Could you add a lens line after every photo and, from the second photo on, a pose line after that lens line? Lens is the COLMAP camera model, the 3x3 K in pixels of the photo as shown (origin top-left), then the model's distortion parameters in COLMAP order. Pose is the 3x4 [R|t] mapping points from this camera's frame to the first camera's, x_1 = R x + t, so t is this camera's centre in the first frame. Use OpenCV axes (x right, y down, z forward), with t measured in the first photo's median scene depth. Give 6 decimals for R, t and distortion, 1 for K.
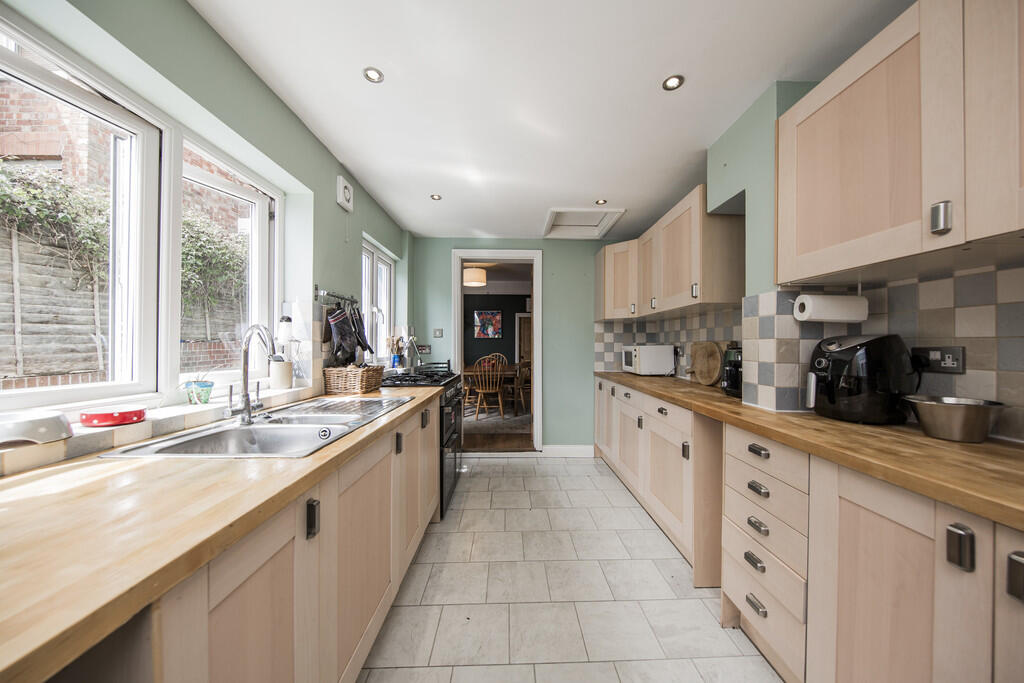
lens RADIAL K [[331.5, 0, 513.8], [0, 331.5, 345.9], [0, 0, 1]] dist [0.000024, -0.000004]
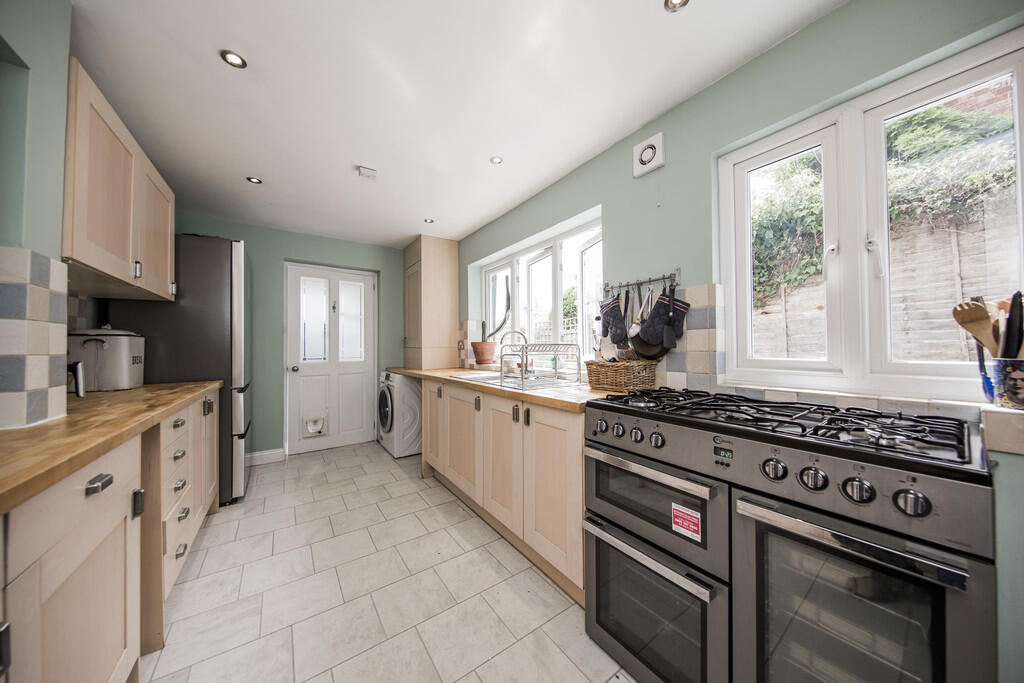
lens RADIAL K [[331.5, 0, 516.0], [0, 331.5, 342.6], [0, 0, 1]] dist [0.000024, -0.000004]
pose [[-0.826361, -0.010008, -0.563051, 0.322346], [0.001968, 0.999785, -0.020658, 0.043571], [0.563137, -0.018179, -0.826164, 2.108197]]
